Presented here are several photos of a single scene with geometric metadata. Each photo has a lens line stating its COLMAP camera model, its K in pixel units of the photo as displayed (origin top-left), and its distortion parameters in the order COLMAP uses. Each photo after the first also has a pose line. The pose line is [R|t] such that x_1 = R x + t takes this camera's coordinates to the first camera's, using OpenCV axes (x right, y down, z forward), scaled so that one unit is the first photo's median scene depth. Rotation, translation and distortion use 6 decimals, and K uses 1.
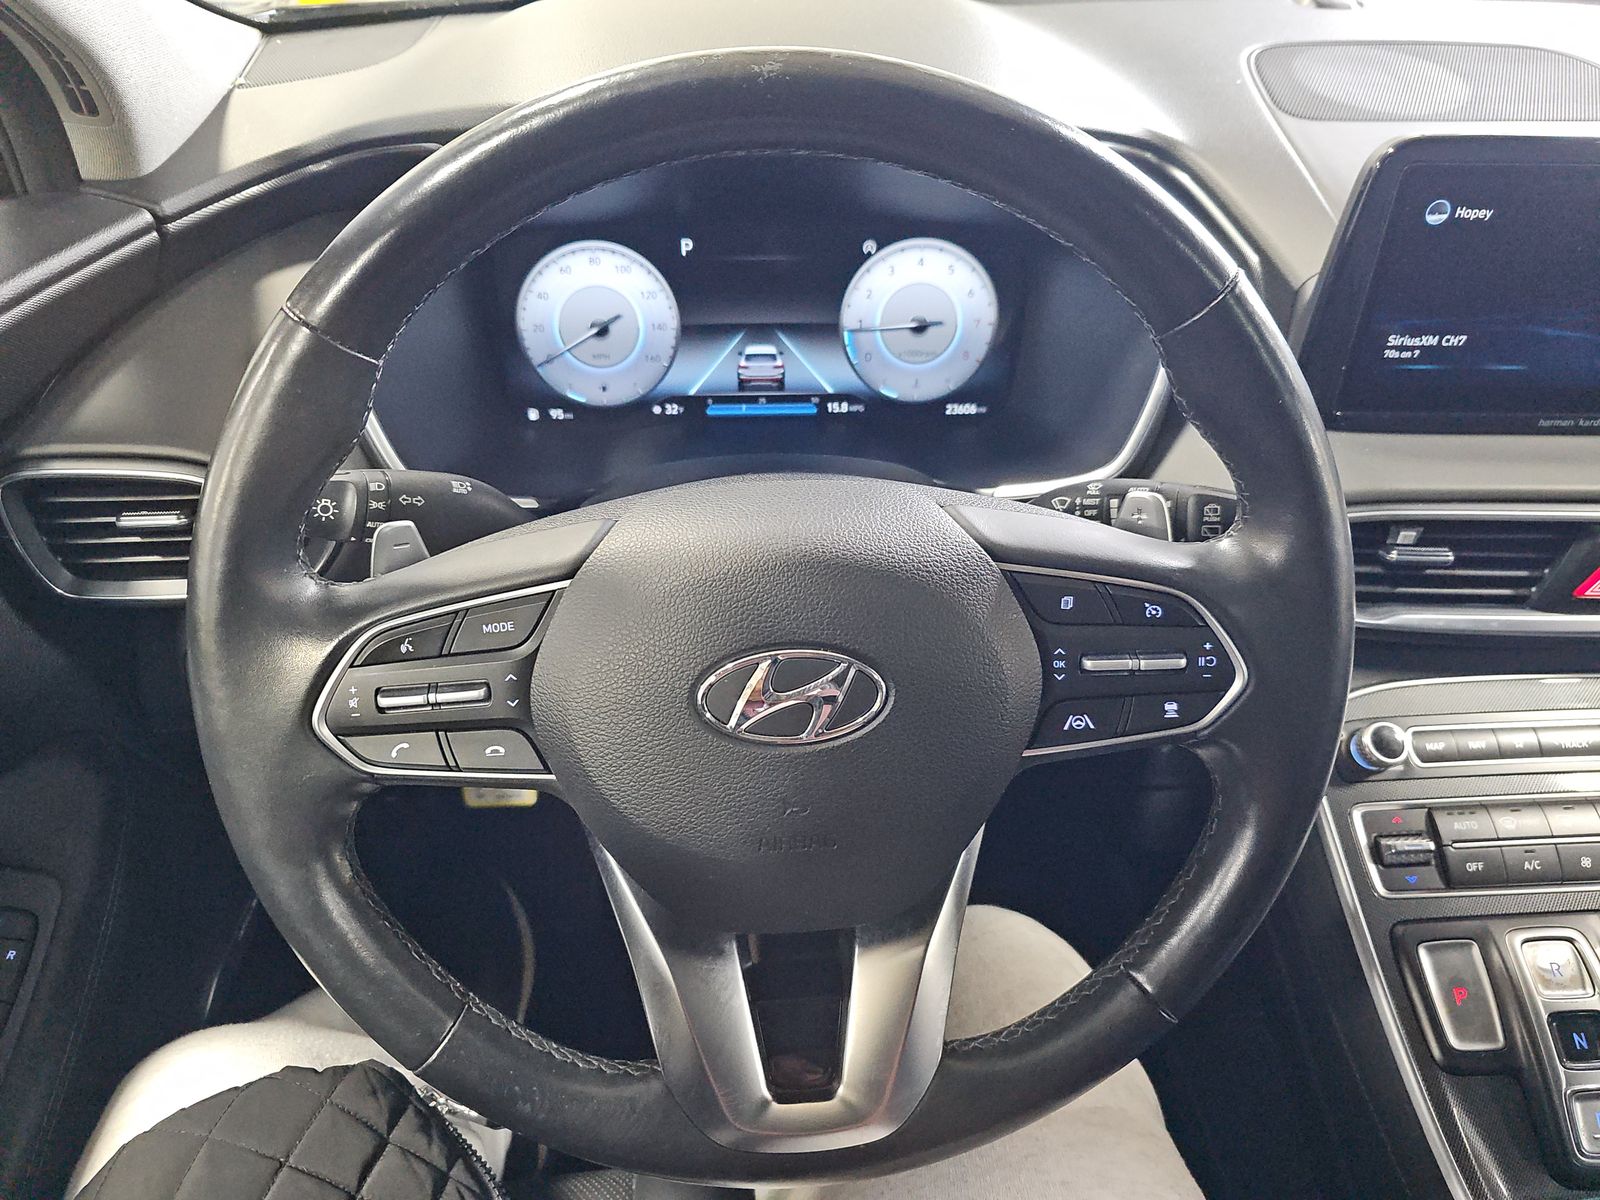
lens RADIAL K [[1082.8, 0, 800.0], [0, 1082.8, 600.0], [0, 0, 1]] dist [0.005807, 0.002242]
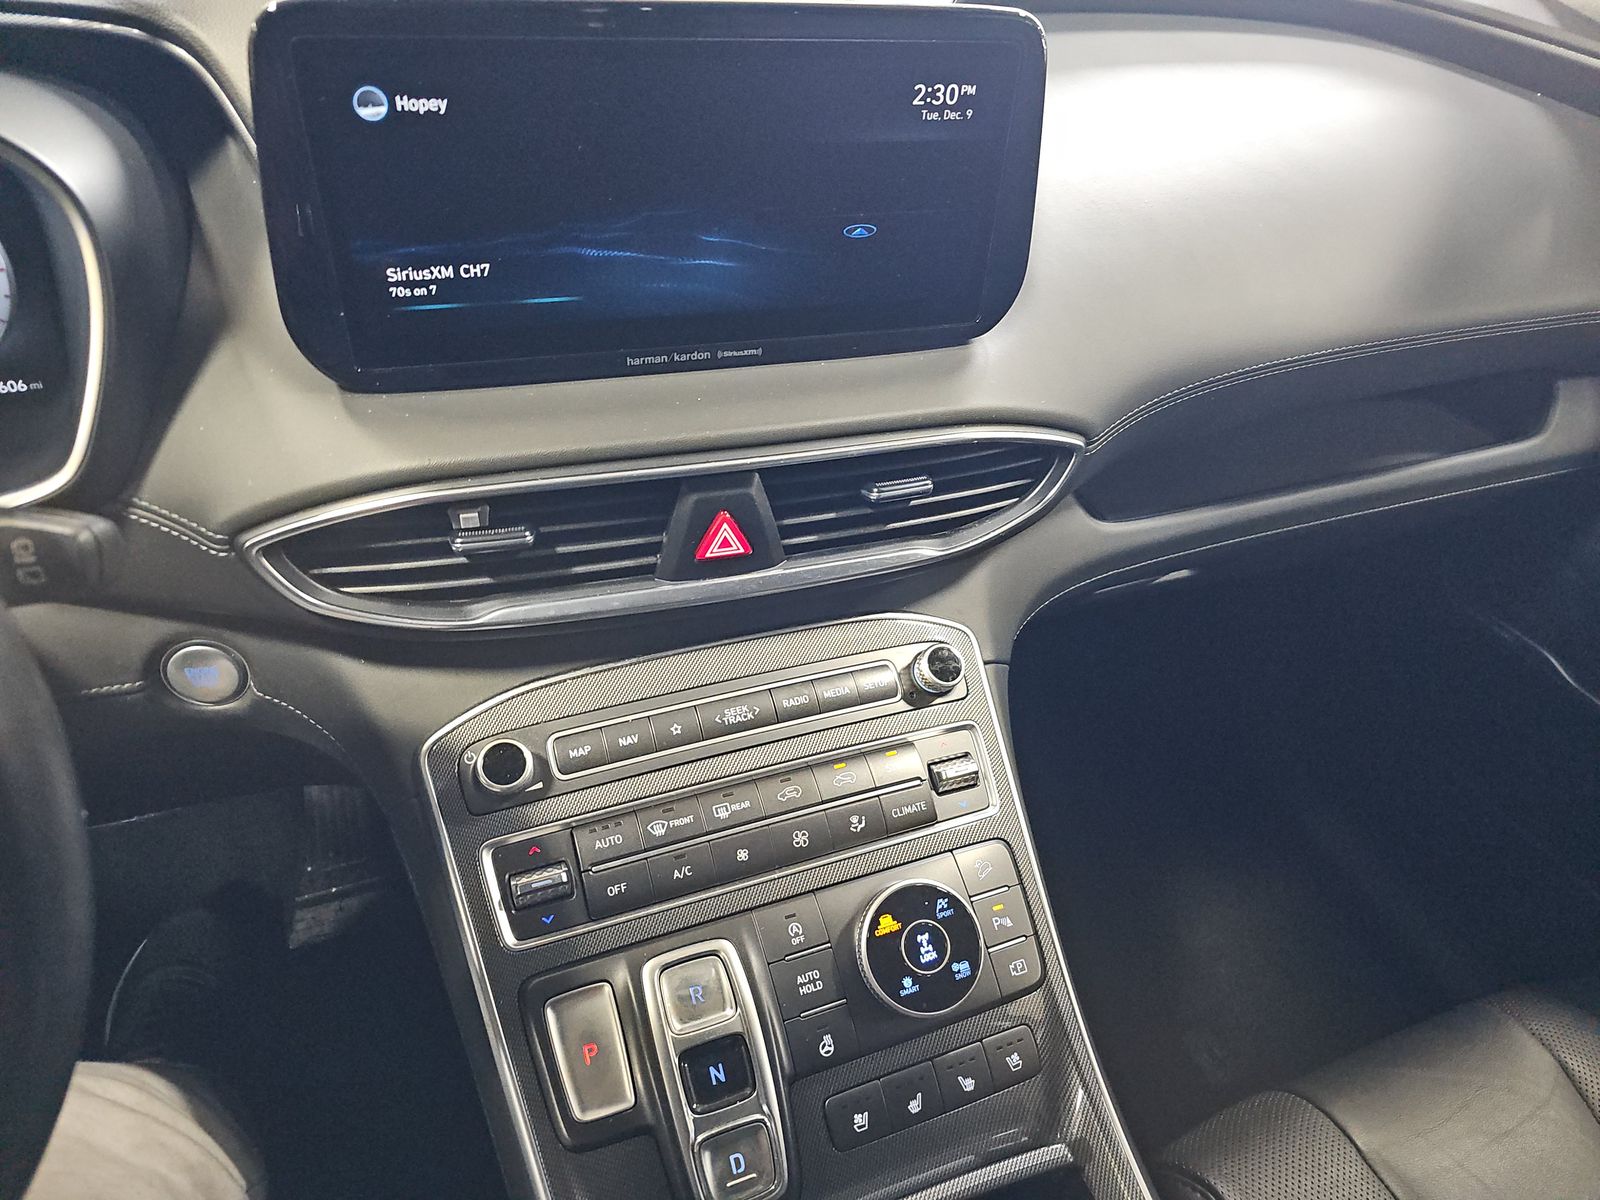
lens RADIAL K [[1052.1, 0, 800.0], [0, 1052.1, 600.0], [0, 0, 1]] dist [0.028418, -0.004944]
pose [[0.954114, -0.147994, 0.260315, 0.589700], [0.138947, 0.988884, 0.052929, -0.003231], [-0.265255, -0.014330, 0.964072, 0.169087]]
